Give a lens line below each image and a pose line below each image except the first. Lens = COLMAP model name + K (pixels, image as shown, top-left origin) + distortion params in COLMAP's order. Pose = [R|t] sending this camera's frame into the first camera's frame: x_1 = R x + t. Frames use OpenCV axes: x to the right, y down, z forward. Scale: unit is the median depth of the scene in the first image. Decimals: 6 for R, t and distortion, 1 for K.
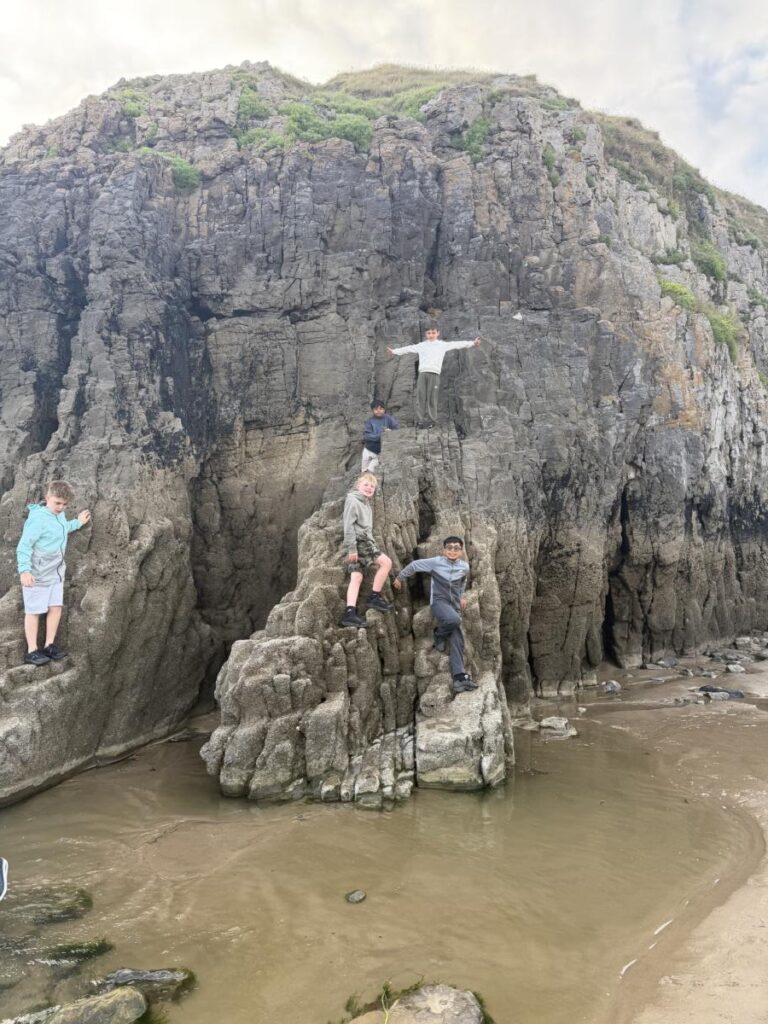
lens RADIAL K [[719.9, 0, 379.5], [0, 719.9, 513.5], [0, 0, 1]] dist [0.062660, -0.073494]
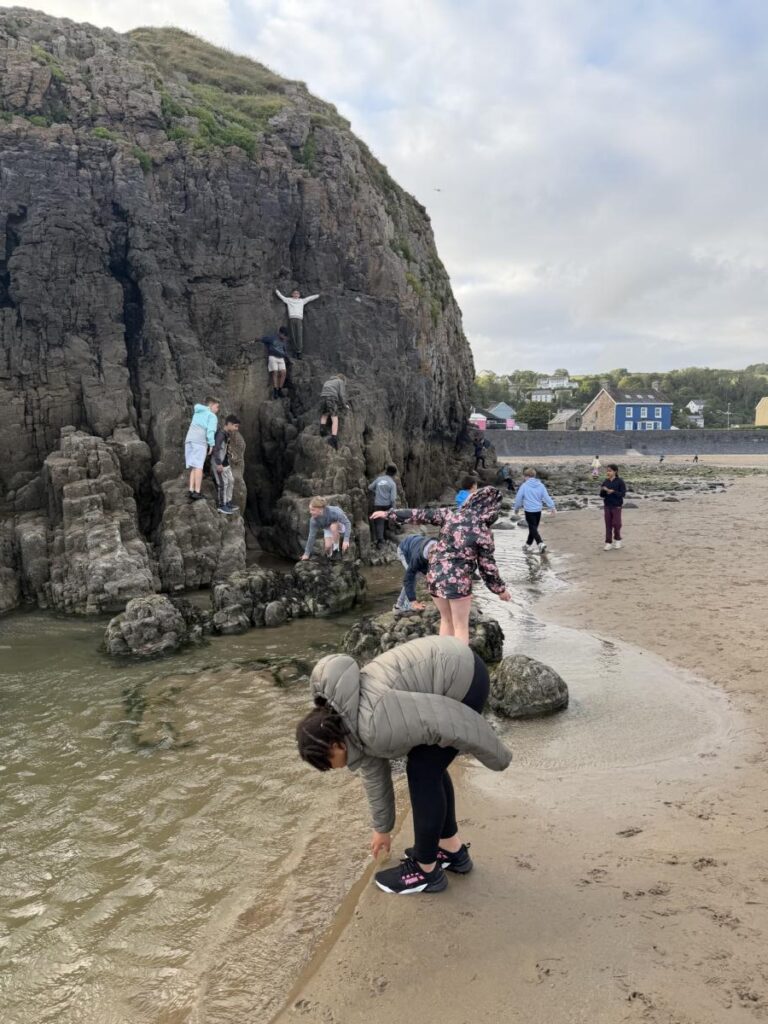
lens RADIAL K [[719.9, 0, 388.7], [0, 719.9, 515.7], [0, 0, 1]] dist [0.062660, -0.073494]
pose [[0.840254, -0.052404, 0.539654, -0.601046], [-0.022260, 0.991145, 0.130906, -0.013134], [-0.541735, -0.122007, 0.831647, -0.382973]]
